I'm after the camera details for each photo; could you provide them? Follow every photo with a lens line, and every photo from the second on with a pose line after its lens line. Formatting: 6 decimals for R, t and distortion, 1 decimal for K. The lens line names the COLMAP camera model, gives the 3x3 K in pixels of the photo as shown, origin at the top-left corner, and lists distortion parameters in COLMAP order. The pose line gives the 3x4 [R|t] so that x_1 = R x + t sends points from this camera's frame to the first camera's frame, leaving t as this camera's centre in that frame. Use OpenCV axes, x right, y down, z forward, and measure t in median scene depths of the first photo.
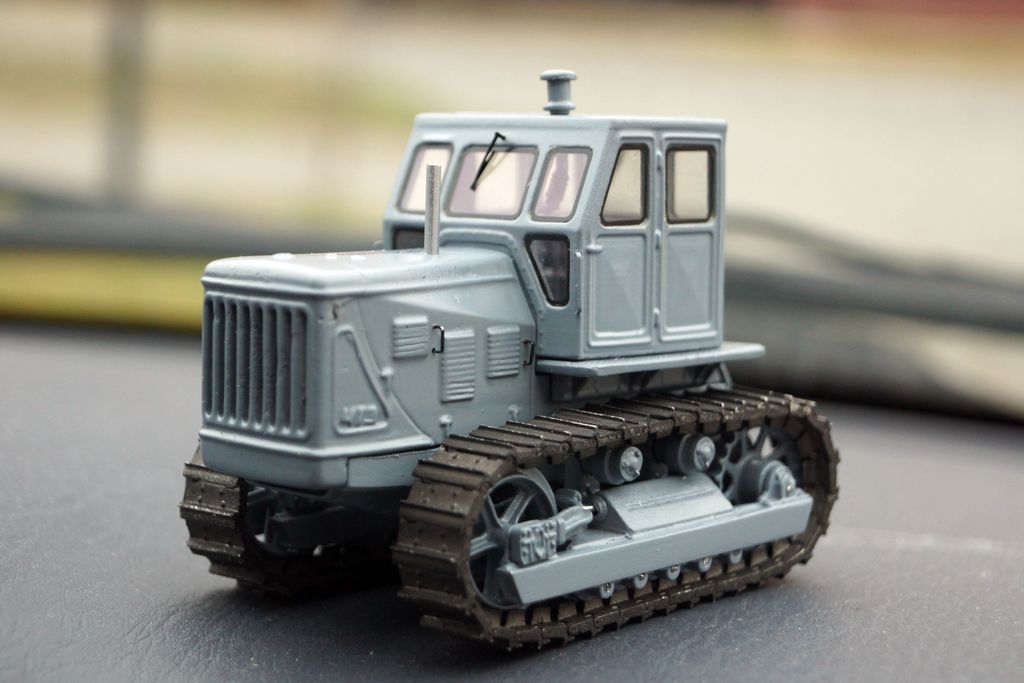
lens RADIAL K [[2259.6, 0, 512.0], [0, 2259.6, 341.5], [0, 0, 1]] dist [0.002856, -0.085599]
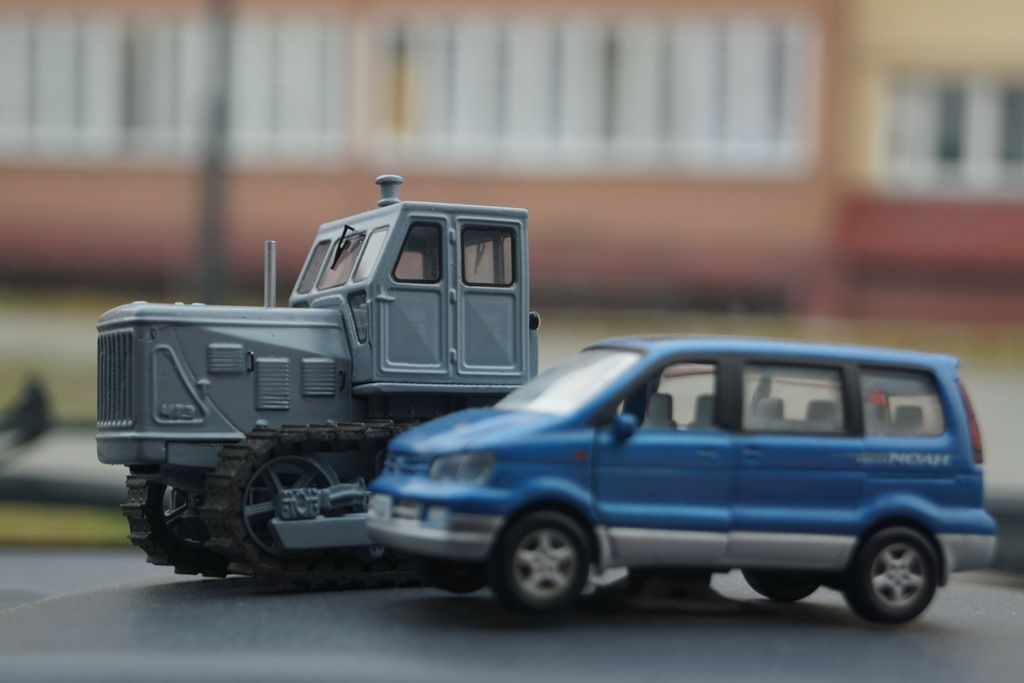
lens RADIAL K [[2259.6, 0, 512.0], [0, 2259.6, 341.5], [0, 0, 1]] dist [0.002856, -0.085599]
pose [[0.943060, -0.046184, -0.329401, 0.543761], [-0.008635, 0.986581, -0.163044, 0.200025], [0.332511, 0.156605, 0.930006, -0.204283]]
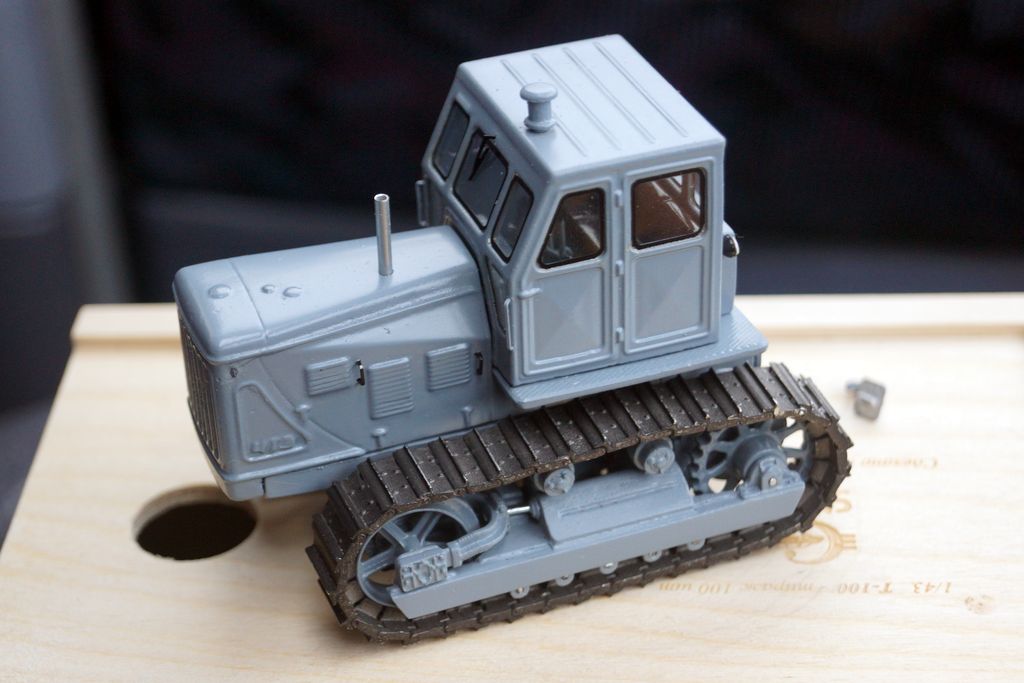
lens RADIAL K [[2259.6, 0, 512.0], [0, 2259.6, 341.5], [0, 0, 1]] dist [0.002856, -0.085599]
pose [[0.889857, 0.206095, -0.407037, 0.452711], [-0.001043, 0.893074, 0.449909, -0.484265], [0.456238, -0.399930, 0.794923, 0.173948]]
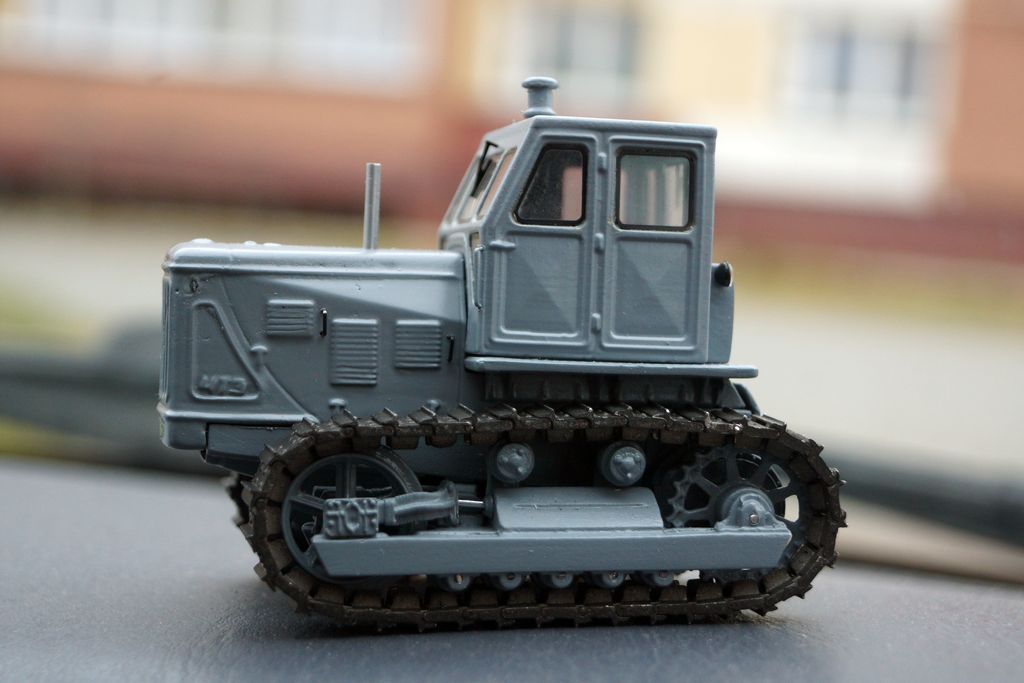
lens RADIAL K [[2259.6, 0, 512.0], [0, 2259.6, 341.5], [0, 0, 1]] dist [0.002856, -0.085599]
pose [[0.800110, 0.024558, -0.599351, 0.644521], [-0.081279, 0.994385, -0.067760, 0.069285], [0.594322, 0.102931, 0.797613, 0.207828]]
